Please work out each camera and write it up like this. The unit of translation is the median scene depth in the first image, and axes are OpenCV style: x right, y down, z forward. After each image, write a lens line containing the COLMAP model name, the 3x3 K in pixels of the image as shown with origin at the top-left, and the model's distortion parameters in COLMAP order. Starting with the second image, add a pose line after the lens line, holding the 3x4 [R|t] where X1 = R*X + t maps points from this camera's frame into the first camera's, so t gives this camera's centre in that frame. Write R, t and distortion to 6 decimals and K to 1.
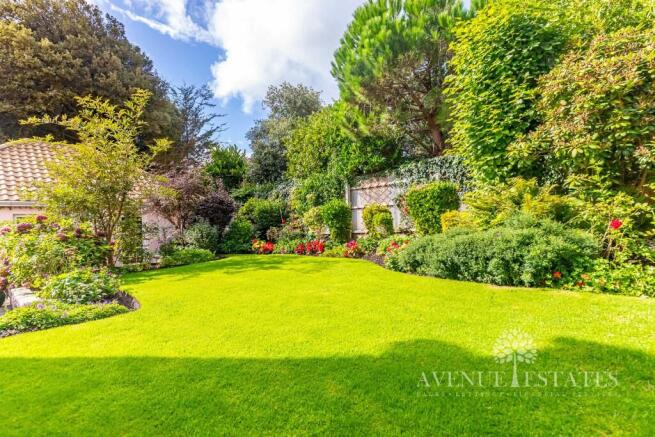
lens RADIAL K [[301.4, 0, 322.8], [0, 301.4, 220.6], [0, 0, 1]] dist [0.000339, -0.000242]
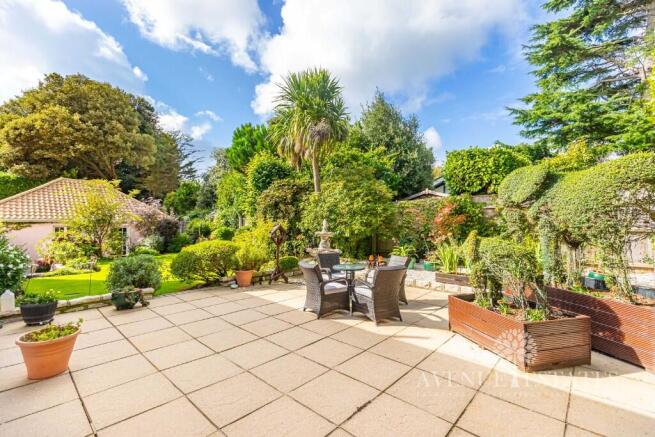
lens RADIAL K [[301.4, 0, 333.0], [0, 301.4, 217.1], [0, 0, 1]] dist [0.000339, -0.000242]
pose [[0.998692, 0.042055, -0.029088, 0.610533], [-0.042453, 0.999011, -0.013192, -0.104791], [0.028505, 0.014410, 0.999490, -0.662567]]
